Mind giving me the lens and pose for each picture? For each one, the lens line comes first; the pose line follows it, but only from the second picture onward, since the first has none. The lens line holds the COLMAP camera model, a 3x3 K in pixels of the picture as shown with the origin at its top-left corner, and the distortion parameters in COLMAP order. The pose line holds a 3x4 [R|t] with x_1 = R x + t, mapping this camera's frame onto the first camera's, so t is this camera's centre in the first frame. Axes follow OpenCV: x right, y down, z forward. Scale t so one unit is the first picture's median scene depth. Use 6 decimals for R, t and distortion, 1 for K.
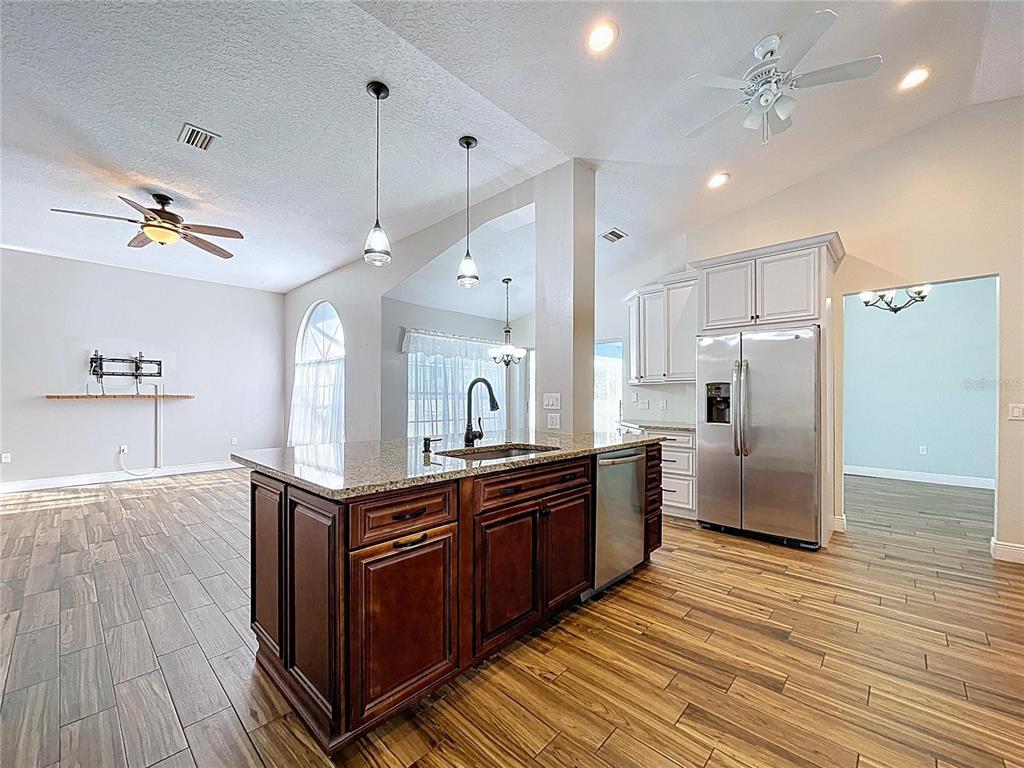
lens RADIAL K [[420.5, 0, 506.5], [0, 420.5, 395.5], [0, 0, 1]] dist [0.000348, 0.000173]
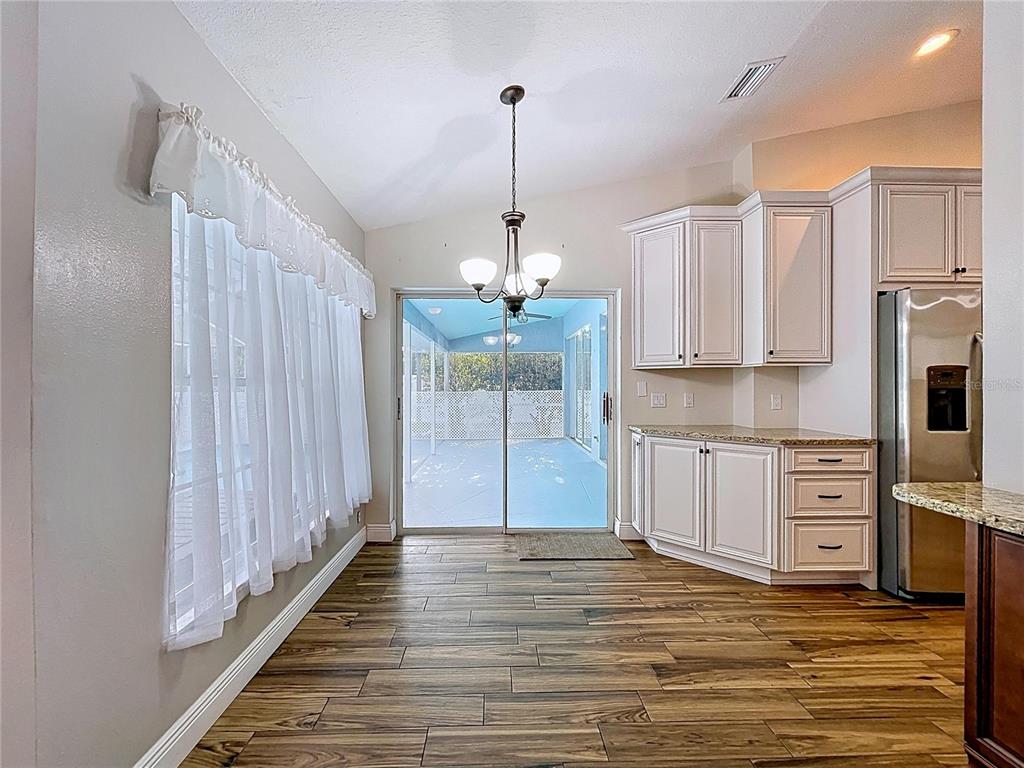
lens RADIAL K [[415.2, 0, 505.4], [0, 415.2, 389.0], [0, 0, 1]] dist [0.000126, -0.000230]
pose [[0.704626, -0.007666, 0.709537, -0.489521], [-0.001105, 0.999929, 0.011901, -0.003871], [-0.709578, -0.009170, 0.704568, 1.286093]]
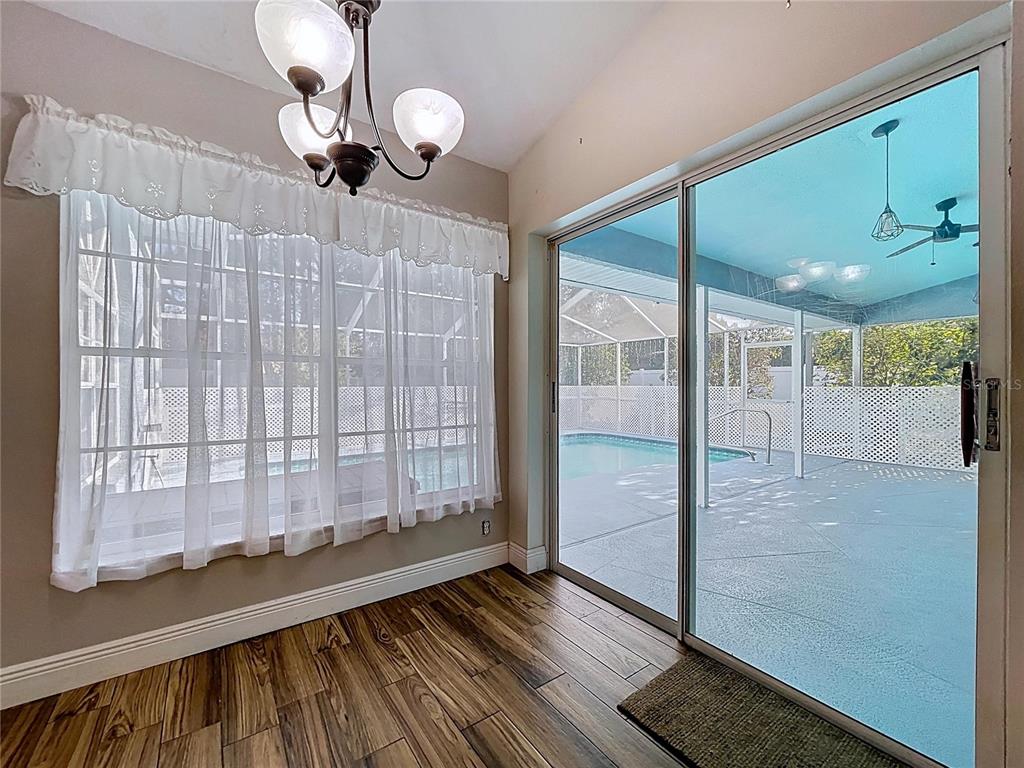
lens RADIAL K [[422.5, 0, 506.2], [0, 422.5, 384.6], [0, 0, 1]] dist [-0.000986, 0.000053]
pose [[0.981406, -0.003505, -0.191911, 0.186436], [0.003673, 0.999993, 0.000520, 0.038974], [0.191908, -0.001215, 0.981412, 1.446627]]
